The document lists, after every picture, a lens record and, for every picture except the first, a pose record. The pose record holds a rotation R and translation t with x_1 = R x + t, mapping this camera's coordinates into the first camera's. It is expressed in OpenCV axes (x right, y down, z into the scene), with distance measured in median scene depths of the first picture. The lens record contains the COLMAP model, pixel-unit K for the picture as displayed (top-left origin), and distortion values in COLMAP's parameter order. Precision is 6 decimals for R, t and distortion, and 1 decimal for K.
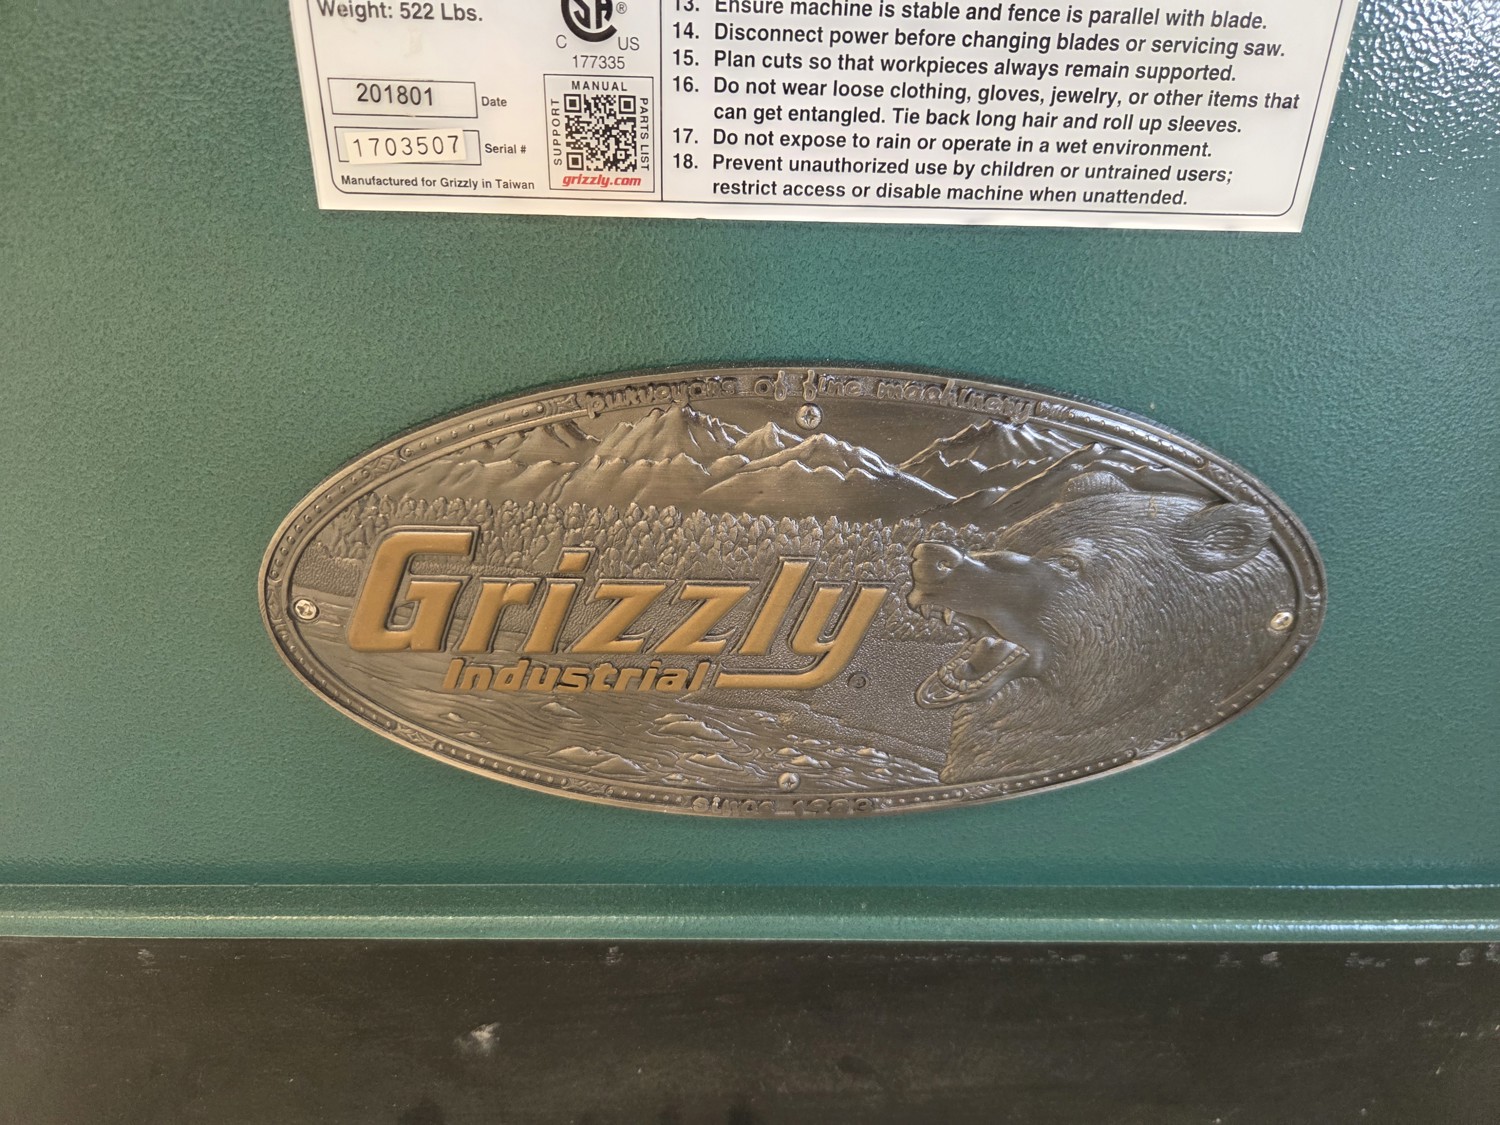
lens RADIAL K [[1010.4, 0, 741.3], [0, 1010.4, 571.6], [0, 0, 1]] dist [0.065312, -0.055976]
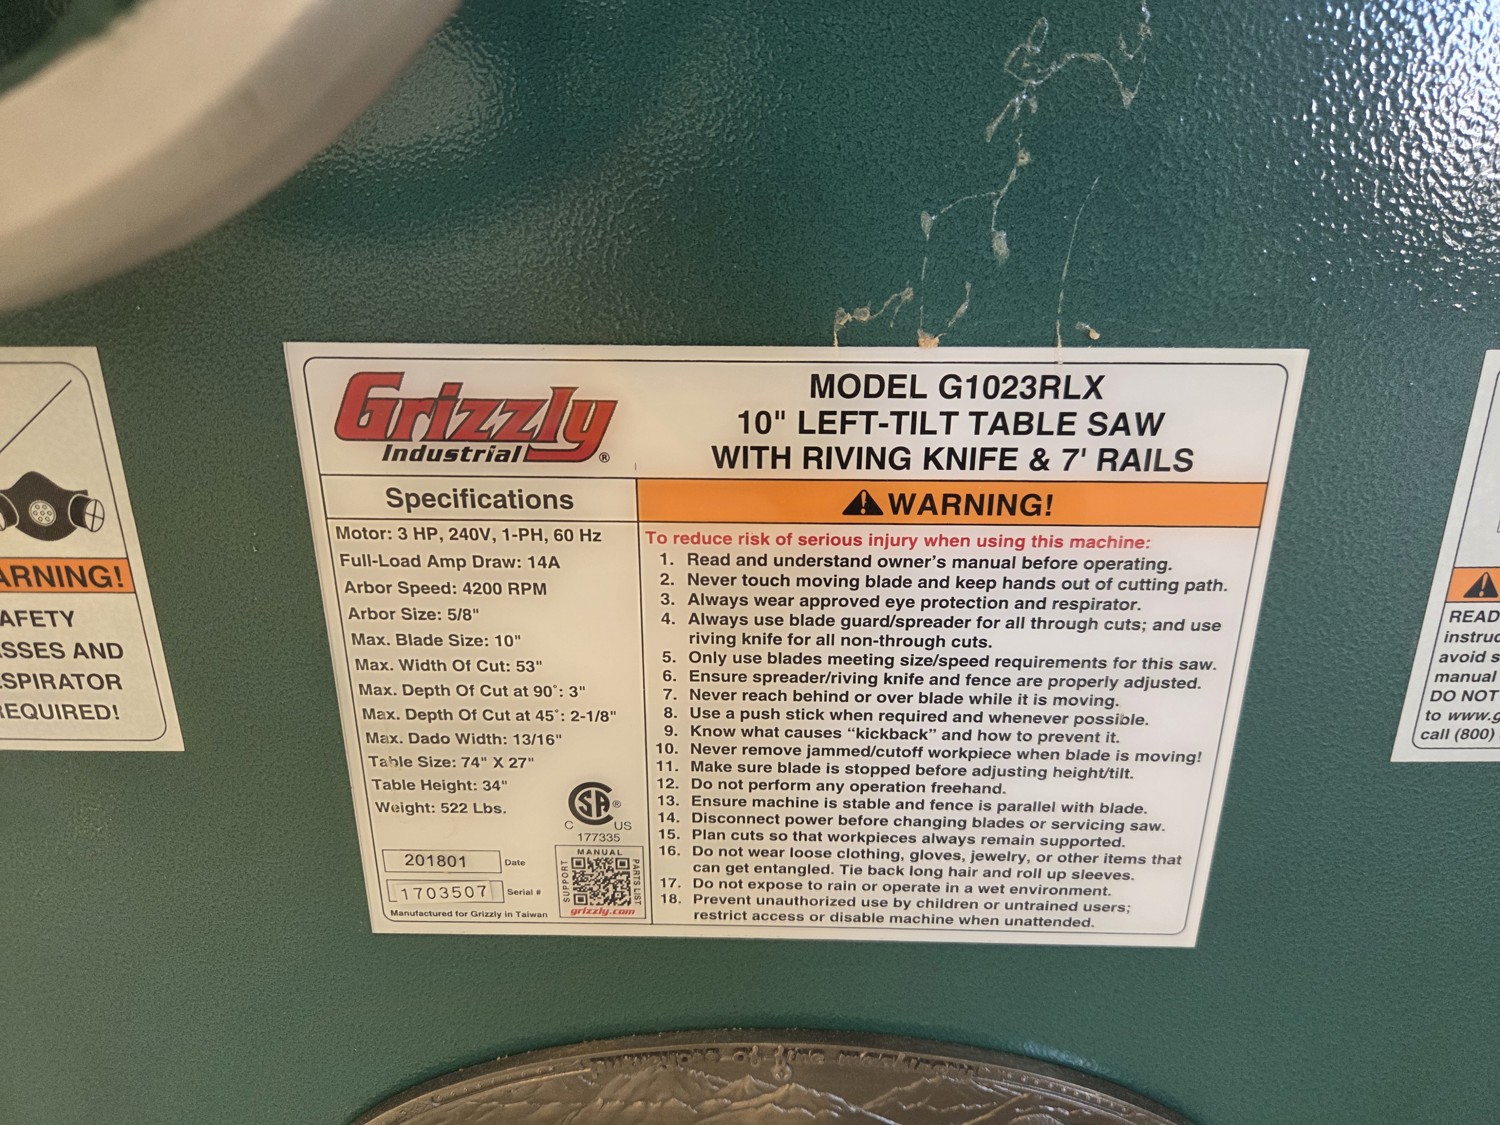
lens RADIAL K [[1010.4, 0, 758.0], [0, 1010.4, 569.8], [0, 0, 1]] dist [0.065312, -0.055976]
pose [[0.998907, -0.007991, -0.046049, 0.108670], [0.004619, 0.997330, -0.072879, -0.710540], [0.046509, 0.072587, 0.996277, -0.230353]]
